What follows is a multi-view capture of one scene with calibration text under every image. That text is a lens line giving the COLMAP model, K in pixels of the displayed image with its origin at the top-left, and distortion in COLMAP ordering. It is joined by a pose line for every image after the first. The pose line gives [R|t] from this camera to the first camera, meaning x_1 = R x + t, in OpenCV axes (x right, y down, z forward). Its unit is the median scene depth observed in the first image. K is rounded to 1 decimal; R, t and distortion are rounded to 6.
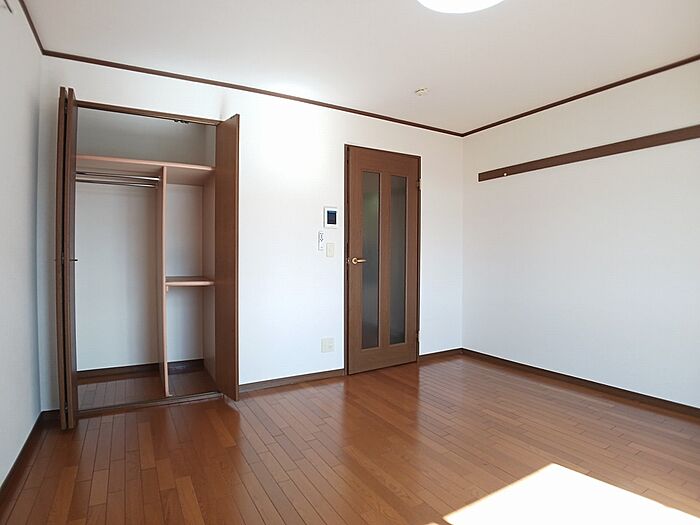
lens RADIAL K [[384.9, 0, 348.3], [0, 384.9, 260.7], [0, 0, 1]] dist [-0.062314, -0.000884]
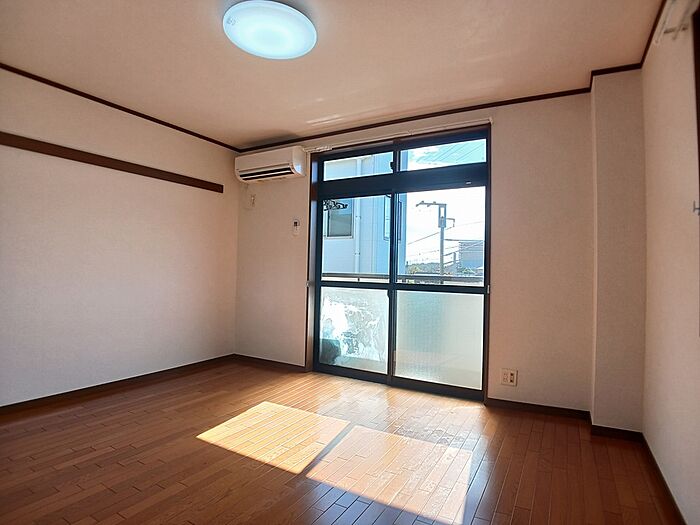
lens RADIAL K [[384.9, 0, 348.0], [0, 384.9, 262.0], [0, 0, 1]] dist [-0.062314, -0.000884]
pose [[-0.501995, 0.007518, 0.864838, -0.569858], [-0.012755, 0.999789, -0.016095, -0.003949], [-0.864776, -0.019111, -0.501793, 0.917167]]
